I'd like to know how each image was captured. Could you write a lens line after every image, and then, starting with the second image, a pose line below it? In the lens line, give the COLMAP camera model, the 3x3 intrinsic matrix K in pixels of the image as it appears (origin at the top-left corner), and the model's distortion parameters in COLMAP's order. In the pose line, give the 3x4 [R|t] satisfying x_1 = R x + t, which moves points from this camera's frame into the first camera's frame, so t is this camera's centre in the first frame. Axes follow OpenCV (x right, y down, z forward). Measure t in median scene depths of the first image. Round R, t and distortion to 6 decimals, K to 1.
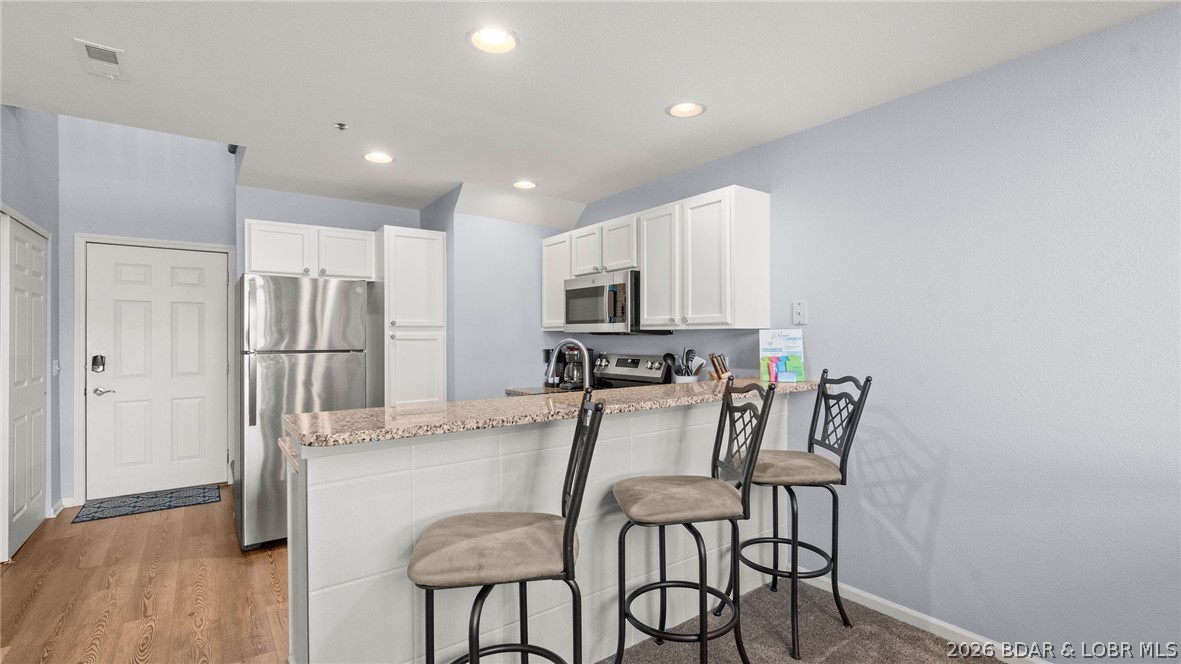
lens RADIAL K [[534.4, 0, 595.0], [0, 534.4, 334.6], [0, 0, 1]] dist [-0.011365, 0.005087]
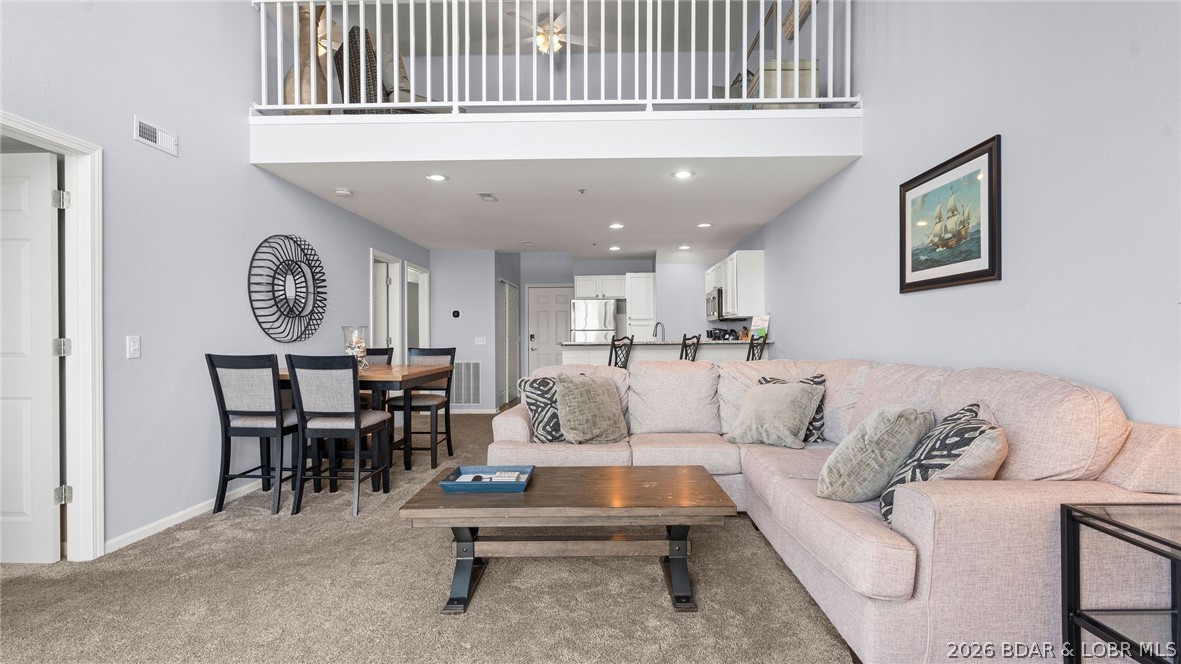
lens RADIAL K [[534.4, 0, 593.3], [0, 534.4, 330.4], [0, 0, 1]] dist [-0.011365, 0.005087]
pose [[0.786130, -0.009823, -0.617984, 0.950624], [0.008378, 0.999951, -0.005237, 0.044524], [0.618005, -0.001060, 0.786174, -0.900499]]
